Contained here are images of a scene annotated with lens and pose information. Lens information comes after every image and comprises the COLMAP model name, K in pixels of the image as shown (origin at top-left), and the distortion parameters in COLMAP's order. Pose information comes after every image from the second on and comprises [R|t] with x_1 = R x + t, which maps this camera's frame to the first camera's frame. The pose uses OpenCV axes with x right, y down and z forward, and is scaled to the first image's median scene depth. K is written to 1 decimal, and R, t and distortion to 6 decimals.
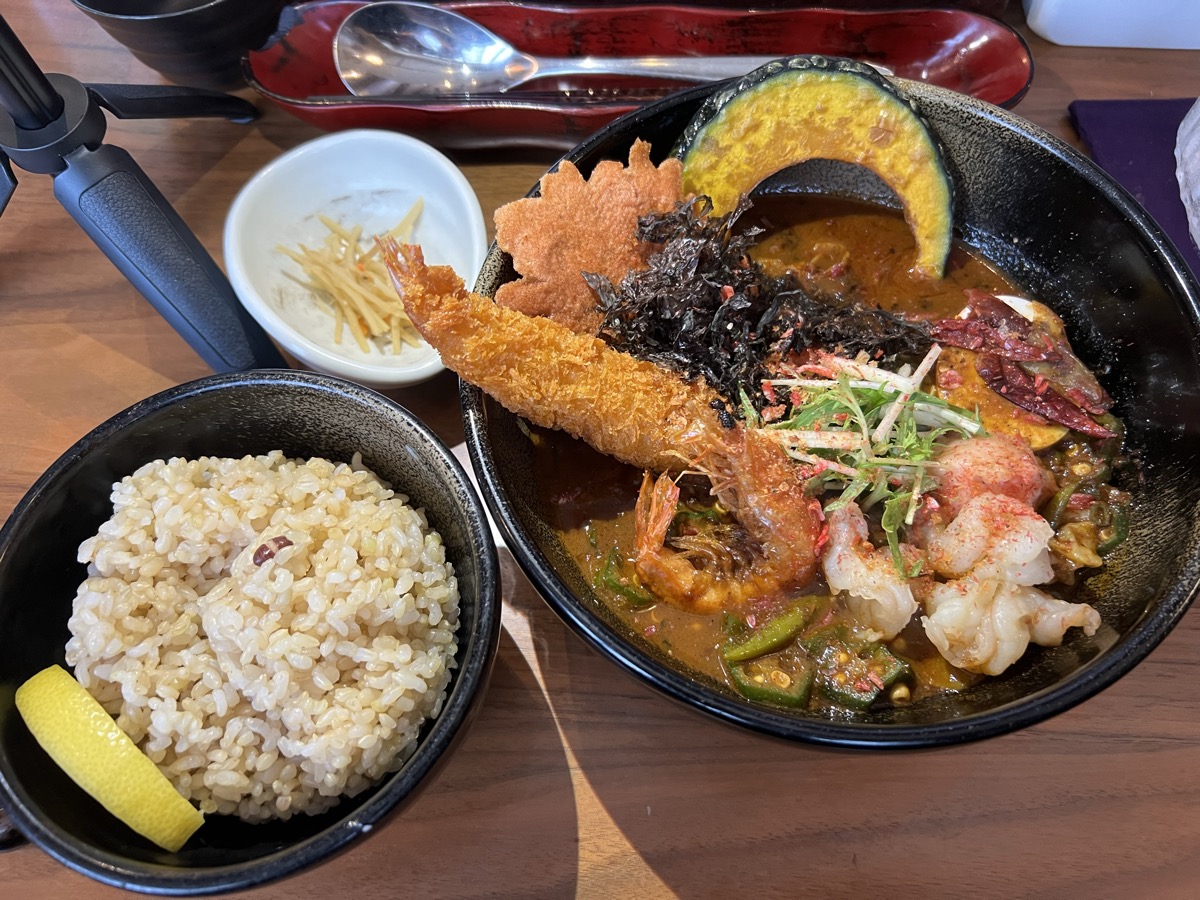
lens RADIAL K [[951.4, 0, 597.2], [0, 951.4, 451.1], [0, 0, 1]] dist [0.013950, -0.013290]
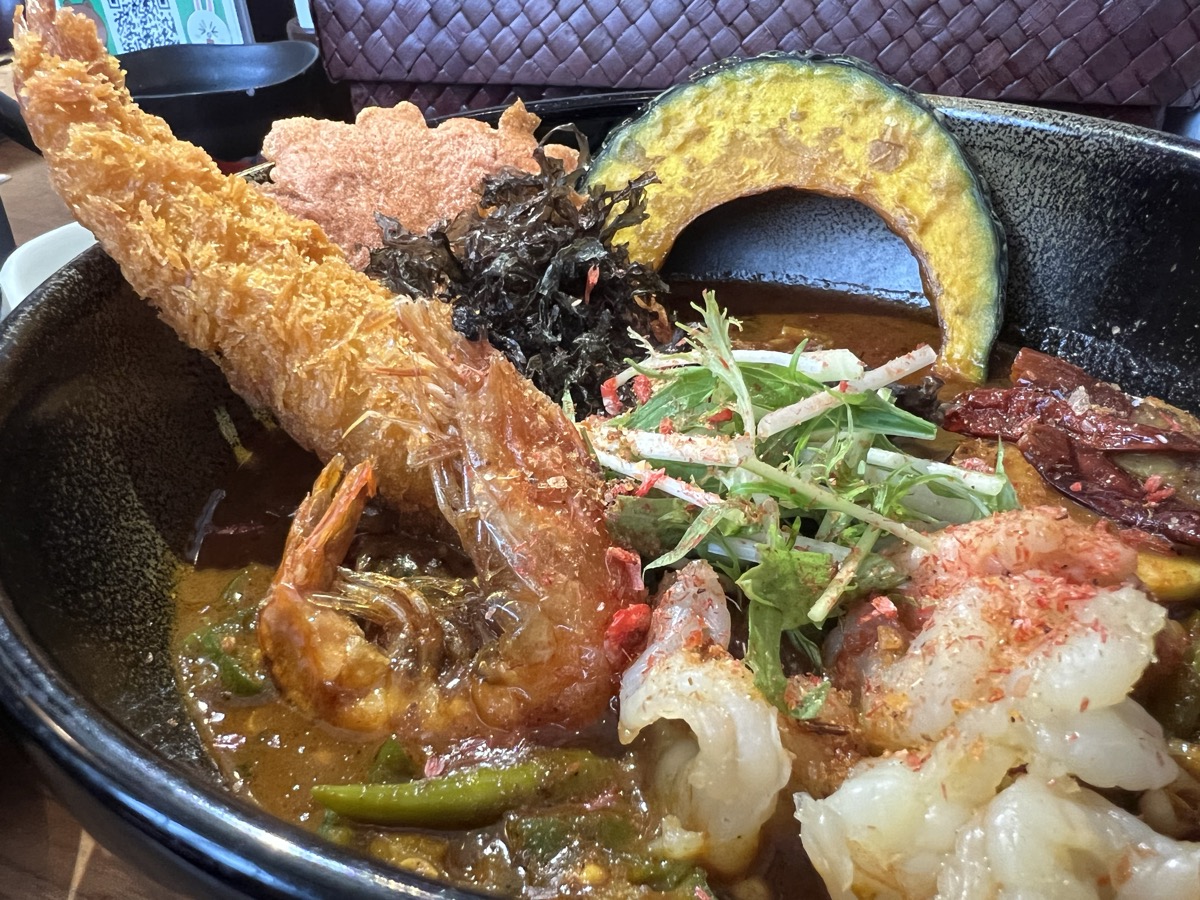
lens RADIAL K [[951.4, 0, 534.0], [0, 951.4, 499.7], [0, 0, 1]] dist [0.013950, -0.013290]
pose [[0.956875, 0.162912, -0.240522, 0.263550], [-0.253594, 0.872315, -0.418038, 0.218649], [0.141708, 0.461005, 0.876010, 0.498601]]
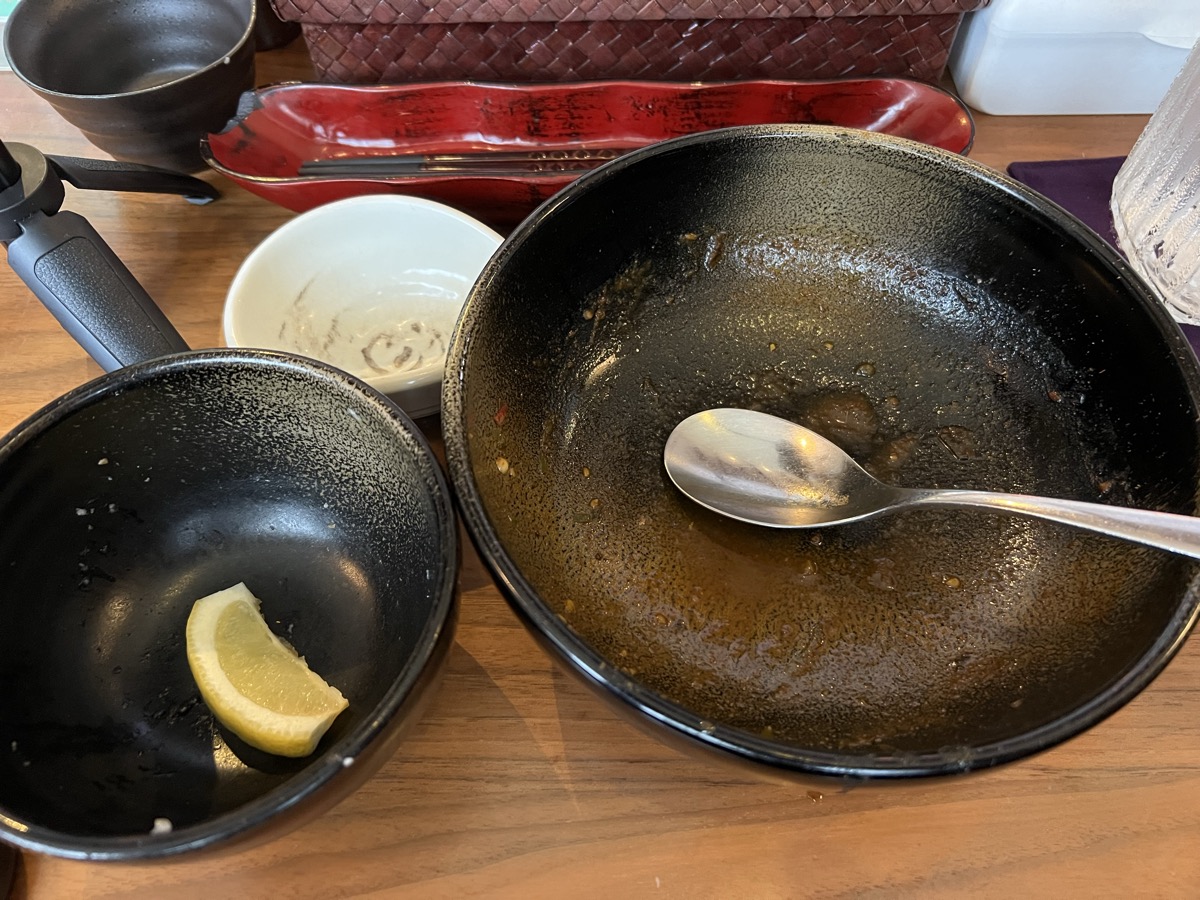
lens RADIAL K [[951.4, 0, 602.2], [0, 951.4, 453.4], [0, 0, 1]] dist [0.013950, -0.013290]
pose [[0.997062, -0.040819, 0.064811, -0.041051], [0.048181, 0.992030, -0.116426, 0.065162], [-0.059542, 0.119207, 0.991082, 0.032236]]
